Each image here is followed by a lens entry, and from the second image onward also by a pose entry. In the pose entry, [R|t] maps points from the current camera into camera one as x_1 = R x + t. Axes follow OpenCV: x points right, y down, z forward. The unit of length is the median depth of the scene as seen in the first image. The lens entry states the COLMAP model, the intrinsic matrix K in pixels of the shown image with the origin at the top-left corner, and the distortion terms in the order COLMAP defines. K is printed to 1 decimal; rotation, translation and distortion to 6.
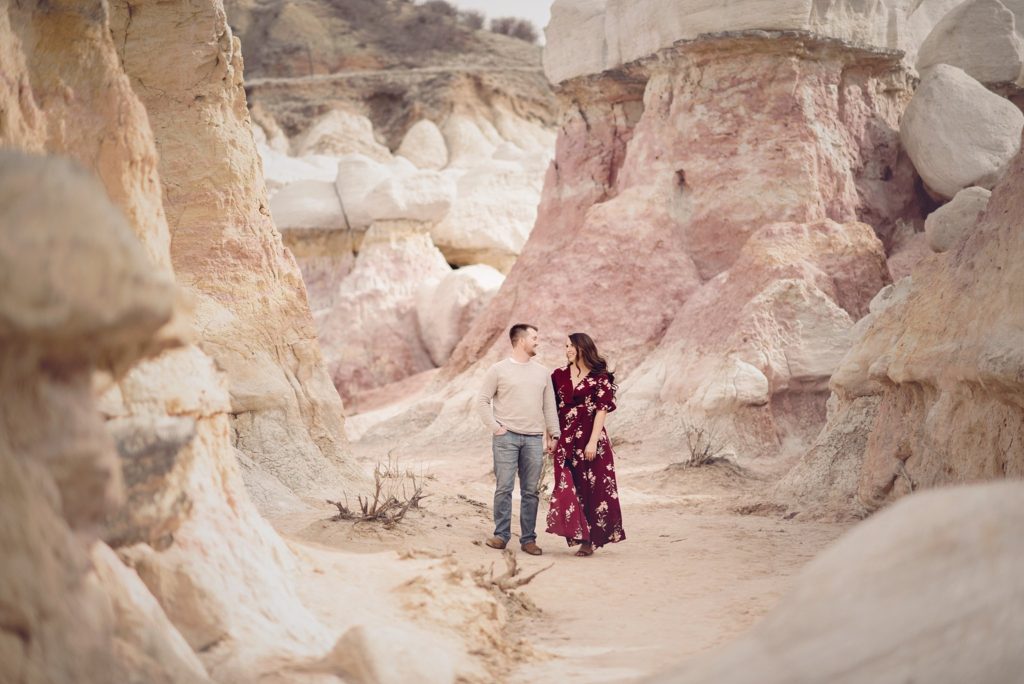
lens RADIAL K [[2492.0, 0, 512.3], [0, 2492.0, 343.5], [0, 0, 1]] dist [-0.080930, 0.000000]
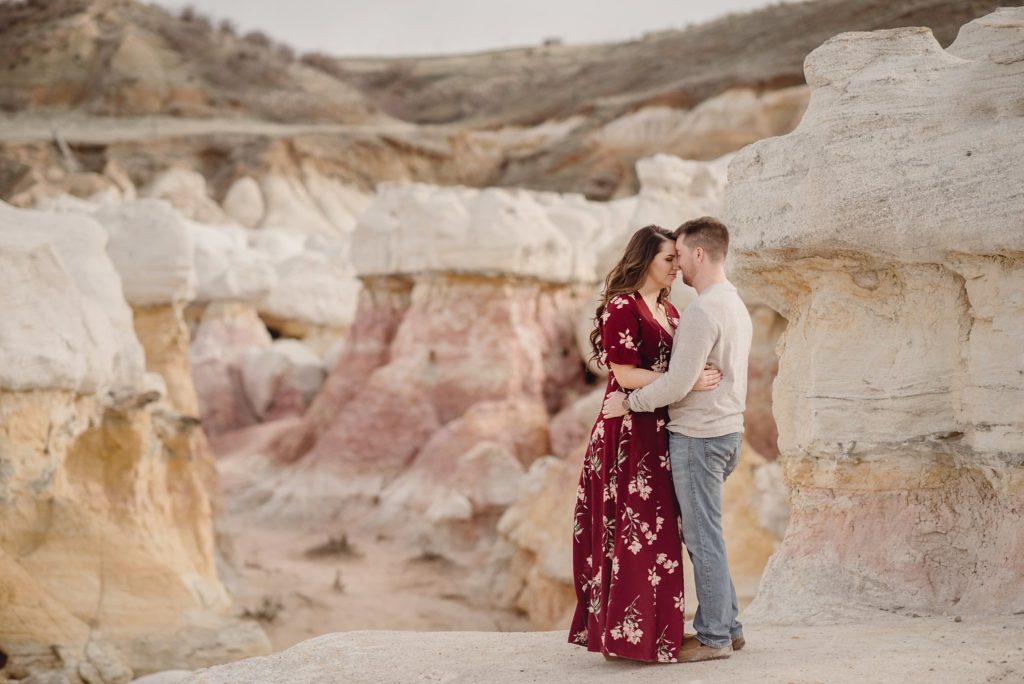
lens RADIAL K [[2492.0, 0, 511.4], [0, 2492.0, 341.1], [0, 0, 1]] dist [-0.080930, 0.000000]
pose [[0.994465, 0.056377, 0.088658, -0.022467], [-0.058866, 0.997935, 0.025719, -0.115800], [-0.087025, -0.030795, 0.995730, -0.565824]]
